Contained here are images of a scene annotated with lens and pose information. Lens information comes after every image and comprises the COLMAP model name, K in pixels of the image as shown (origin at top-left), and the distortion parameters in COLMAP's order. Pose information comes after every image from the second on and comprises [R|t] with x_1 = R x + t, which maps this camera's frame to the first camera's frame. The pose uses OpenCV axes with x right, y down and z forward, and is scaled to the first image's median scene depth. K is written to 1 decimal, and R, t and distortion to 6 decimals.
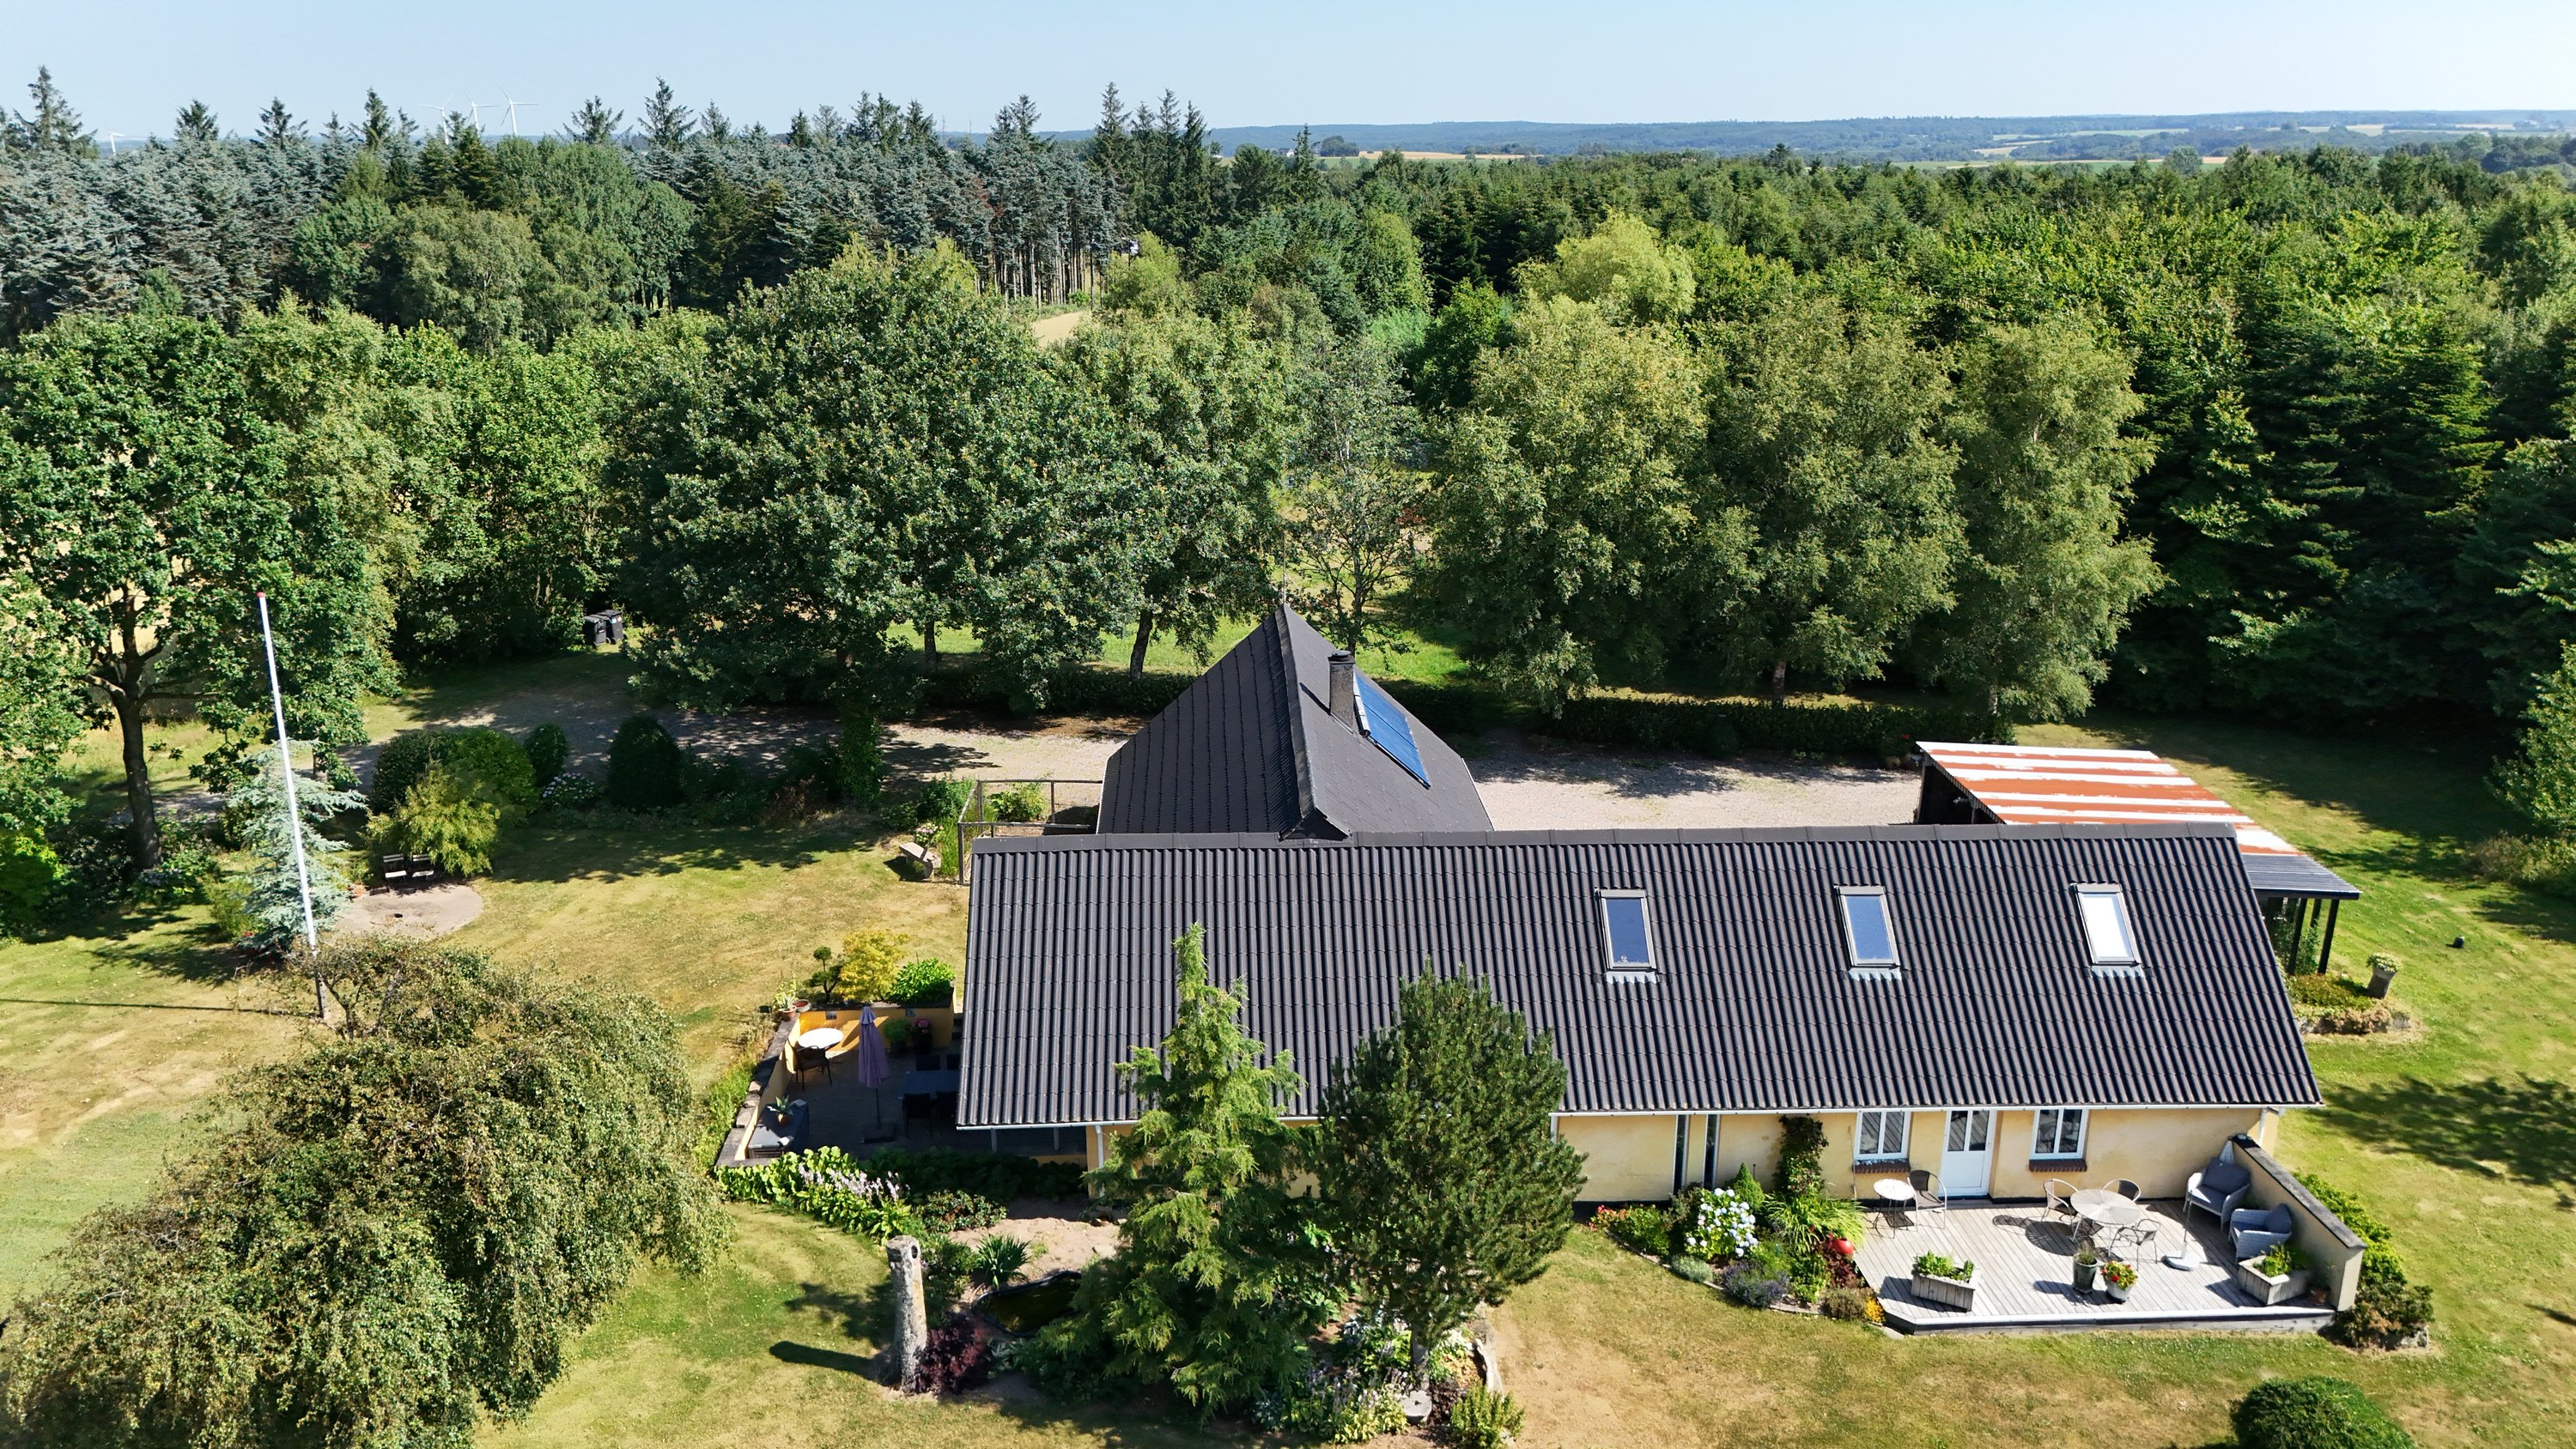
lens RADIAL K [[1903.9, 0, 1284.3], [0, 1903.9, 721.6], [0, 0, 1]] dist [0.071178, -0.071108]
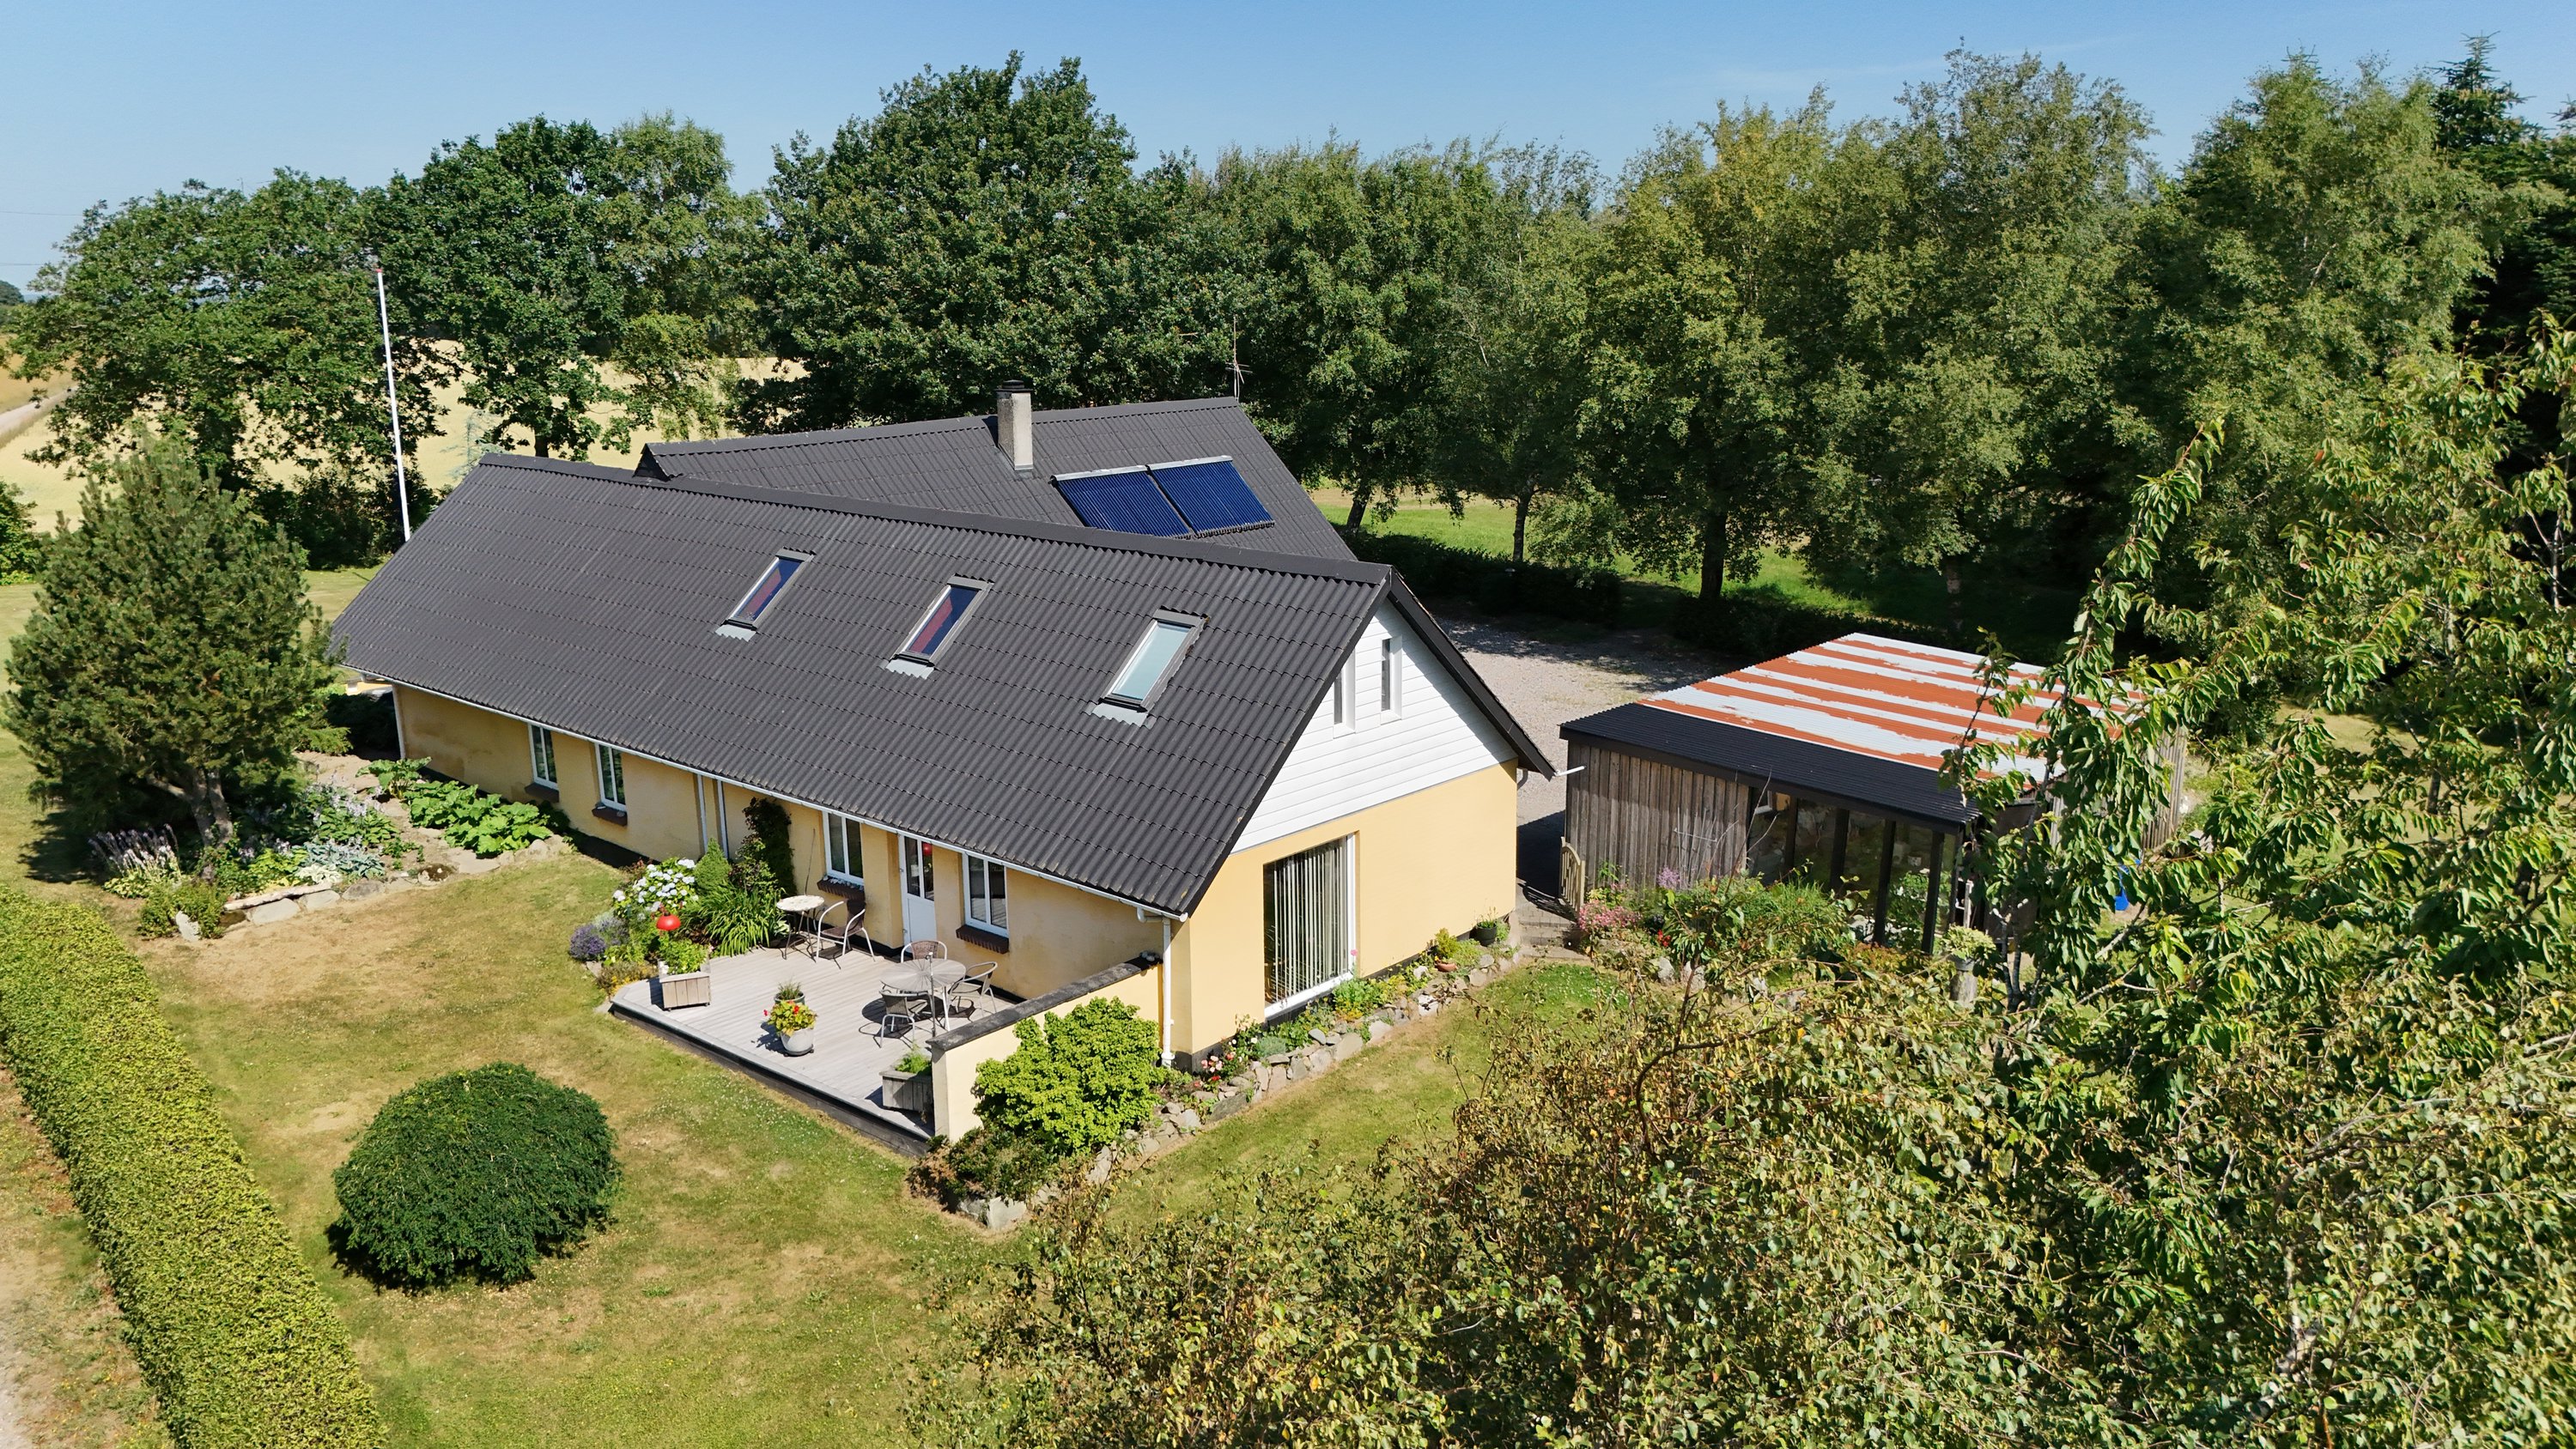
lens RADIAL K [[1903.9, 0, 1290.1], [0, 1903.9, 726.0], [0, 0, 1]] dist [0.071178, -0.071108]
pose [[0.721081, 0.155443, -0.675188, 0.719673], [-0.197301, 0.980229, 0.014959, 0.081702], [0.664164, 0.122428, 0.737494, 0.372364]]
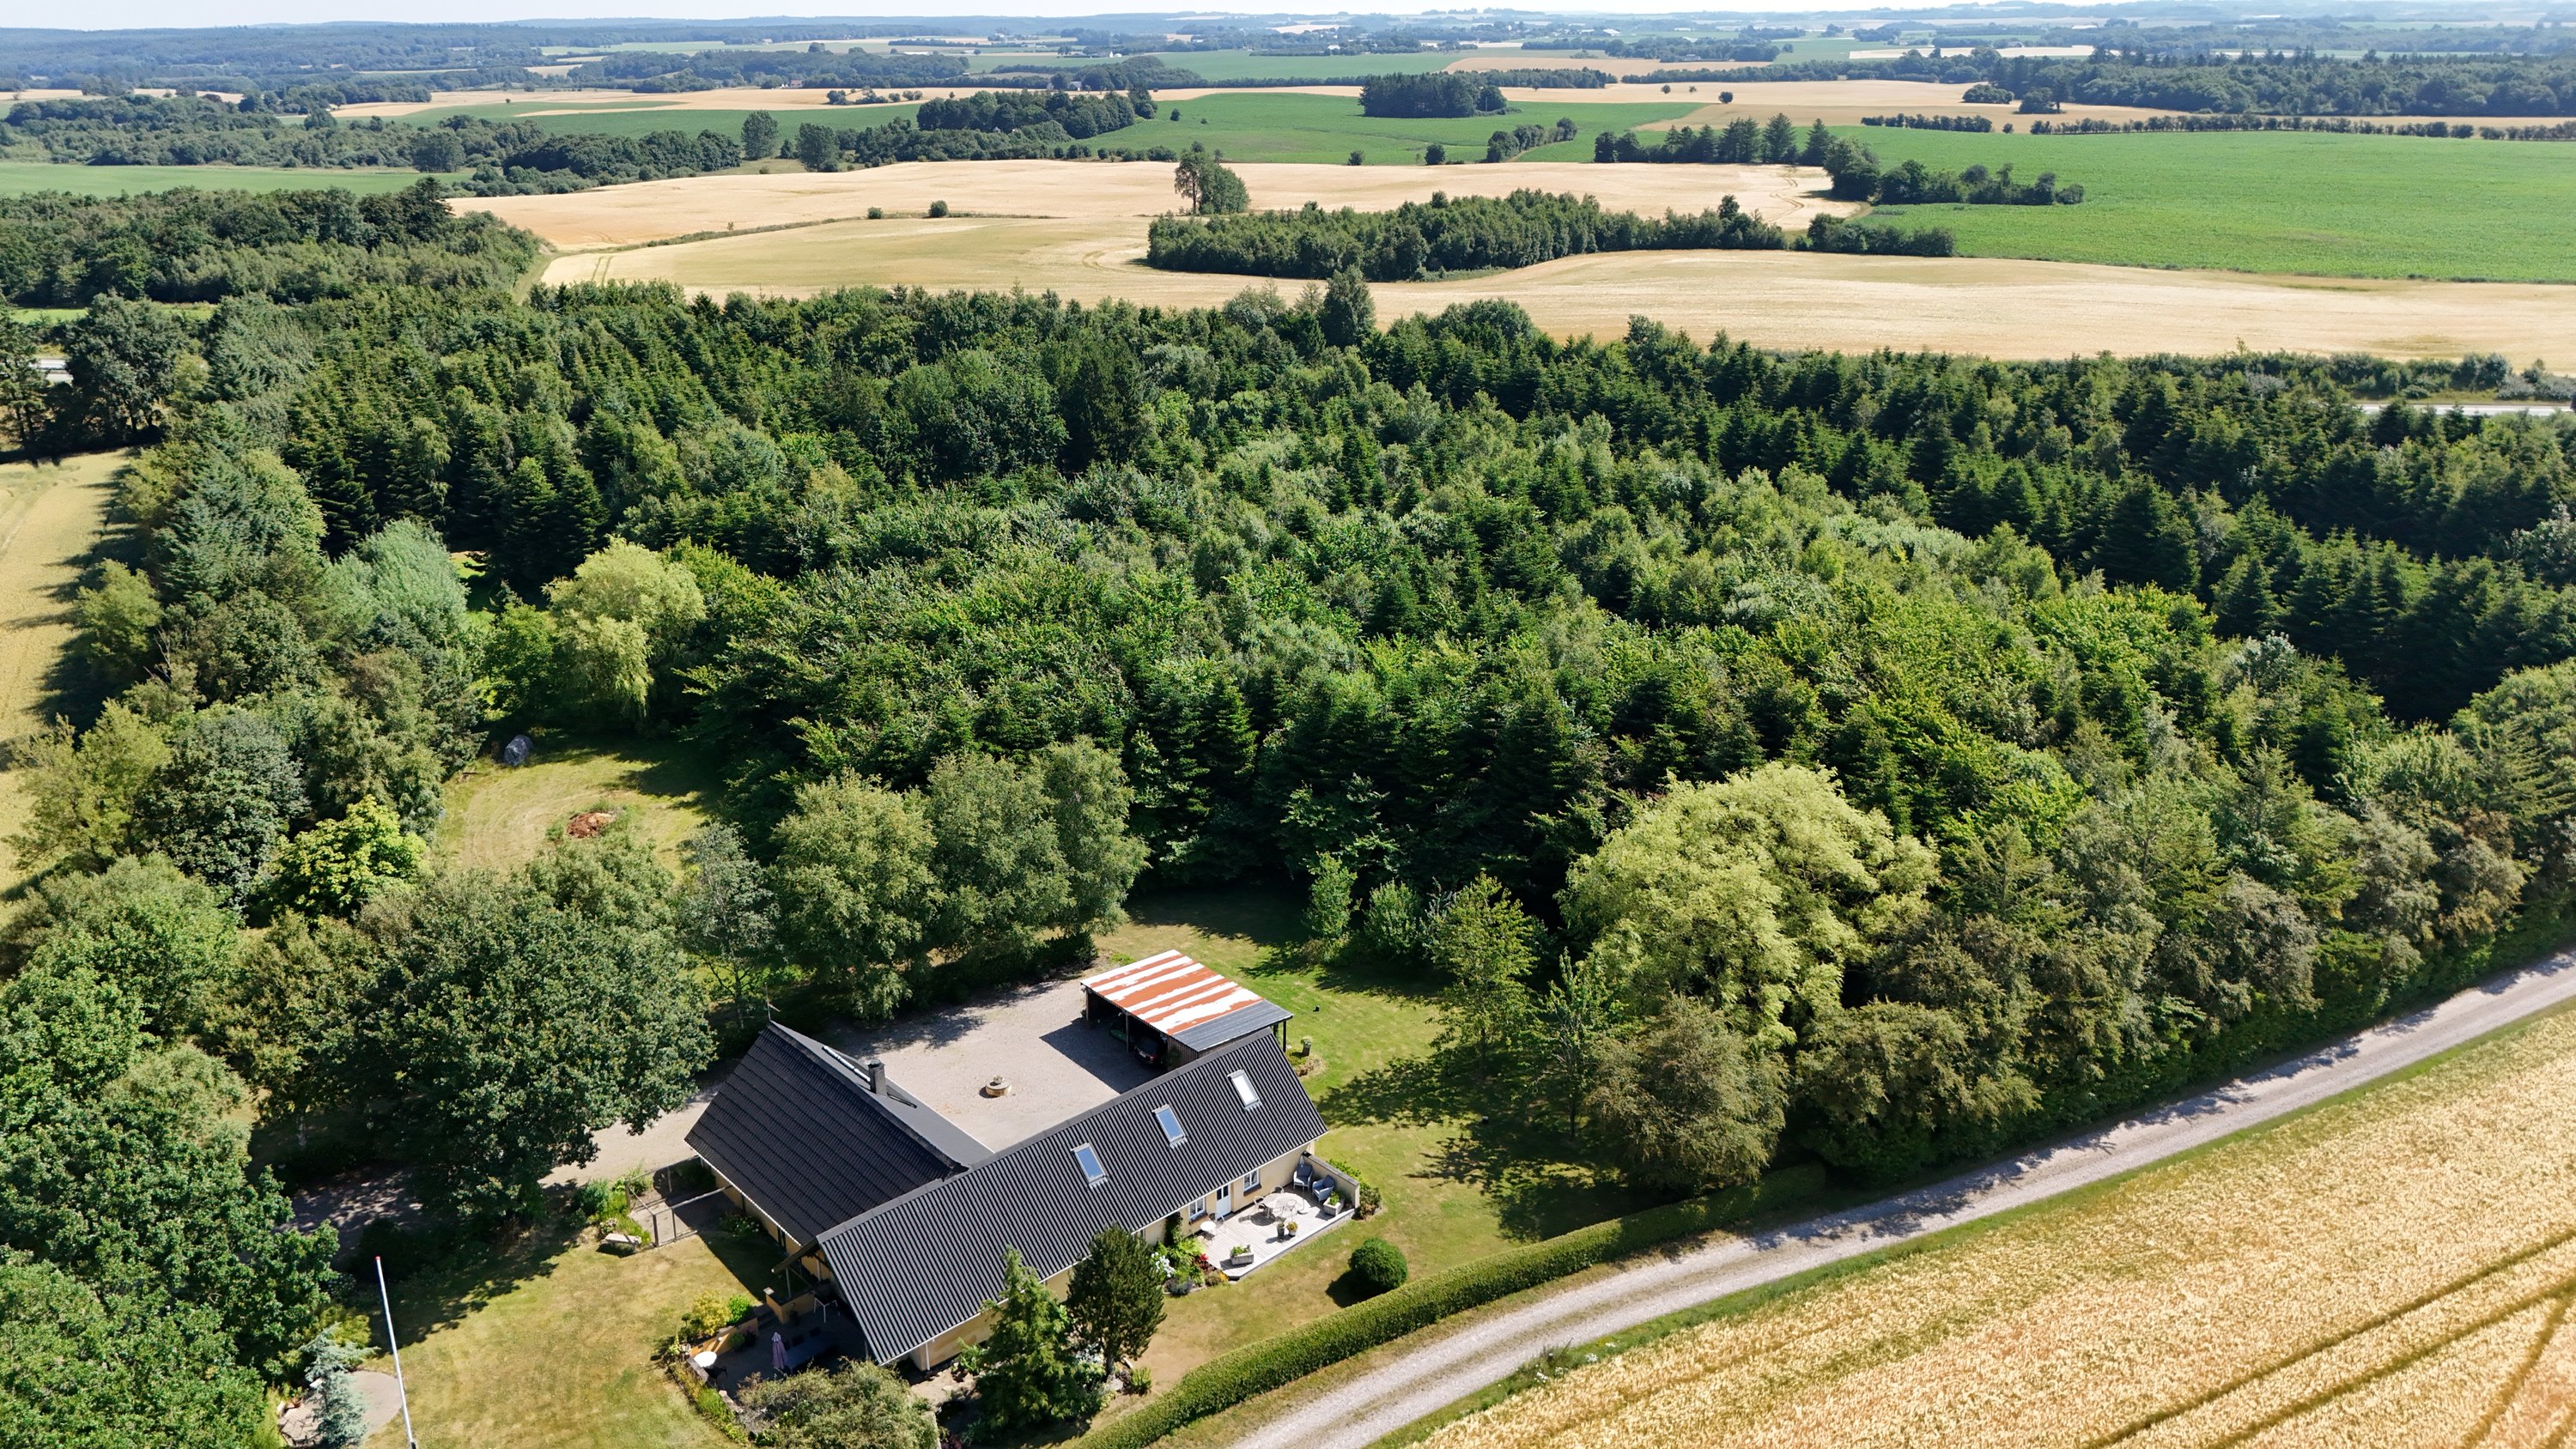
lens RADIAL K [[1903.9, 0, 1287.6], [0, 1903.9, 699.5], [0, 0, 1]] dist [0.071178, -0.071108]
pose [[0.768532, -0.218801, 0.601236, -0.675865], [0.195970, 0.975043, 0.104337, -0.471808], [-0.609060, 0.037637, 0.792231, -0.754137]]
